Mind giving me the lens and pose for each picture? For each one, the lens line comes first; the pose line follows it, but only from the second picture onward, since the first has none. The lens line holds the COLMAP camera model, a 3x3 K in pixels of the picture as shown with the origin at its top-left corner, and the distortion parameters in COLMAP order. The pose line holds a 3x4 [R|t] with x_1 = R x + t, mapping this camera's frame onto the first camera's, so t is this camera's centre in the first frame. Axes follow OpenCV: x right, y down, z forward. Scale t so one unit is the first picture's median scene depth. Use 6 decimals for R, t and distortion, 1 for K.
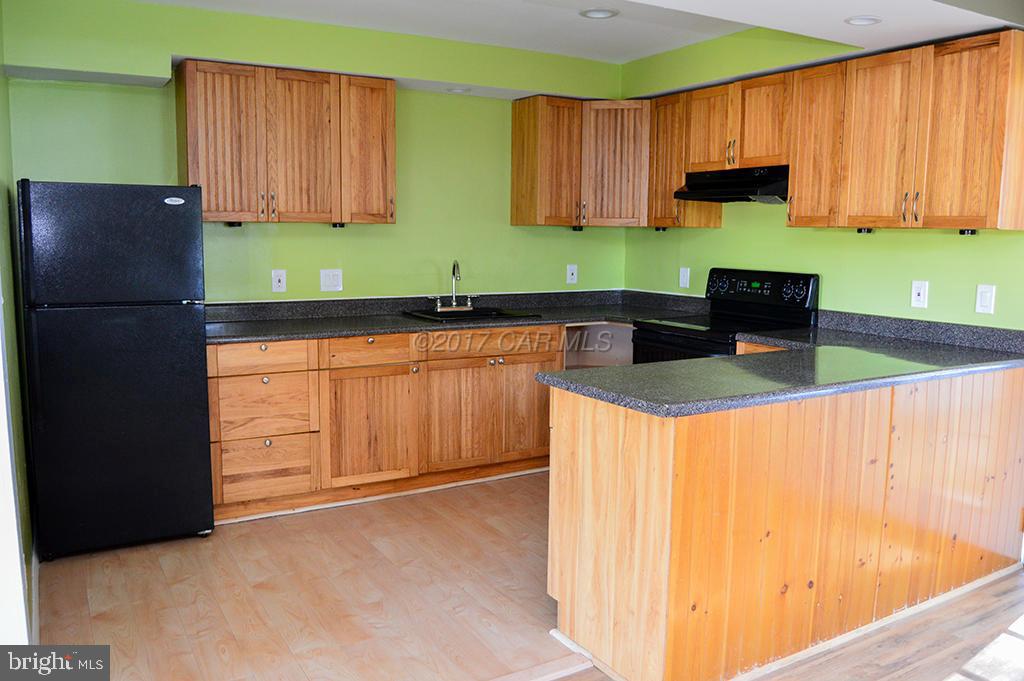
lens RADIAL K [[814.9, 0, 511.1], [0, 814.9, 342.9], [0, 0, 1]] dist [-0.087321, 0.020129]
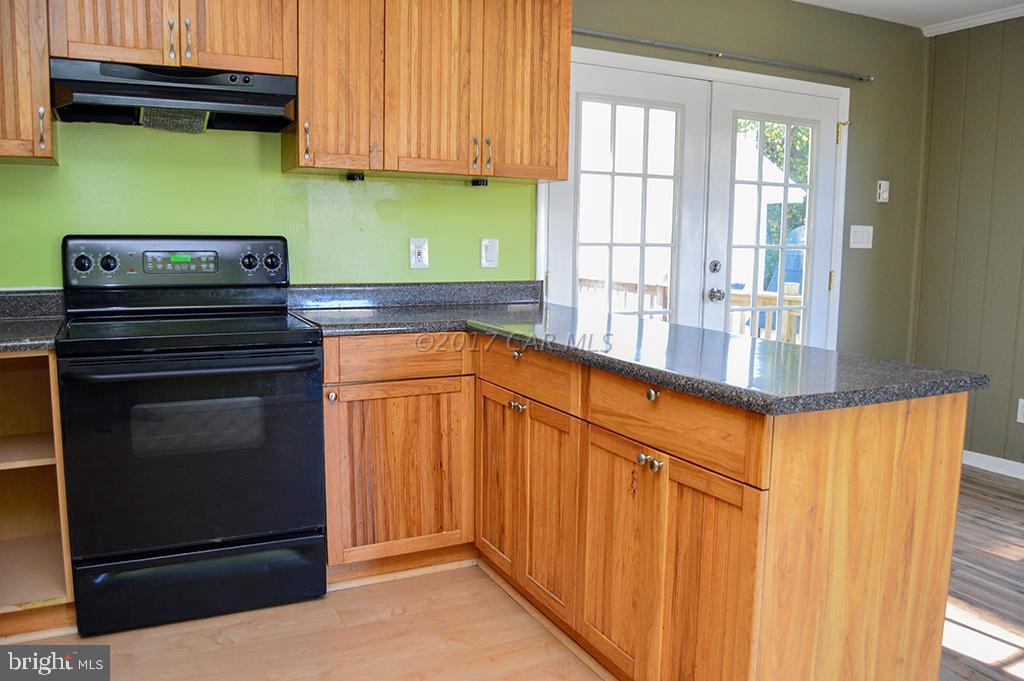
lens RADIAL K [[814.9, 0, 512.6], [0, 814.9, 338.4], [0, 0, 1]] dist [-0.087321, 0.020129]
pose [[0.067706, -0.133867, 0.988684, -0.443849], [0.118852, 0.984983, 0.125227, -0.080962], [-0.990601, 0.109029, 0.082600, 0.982100]]
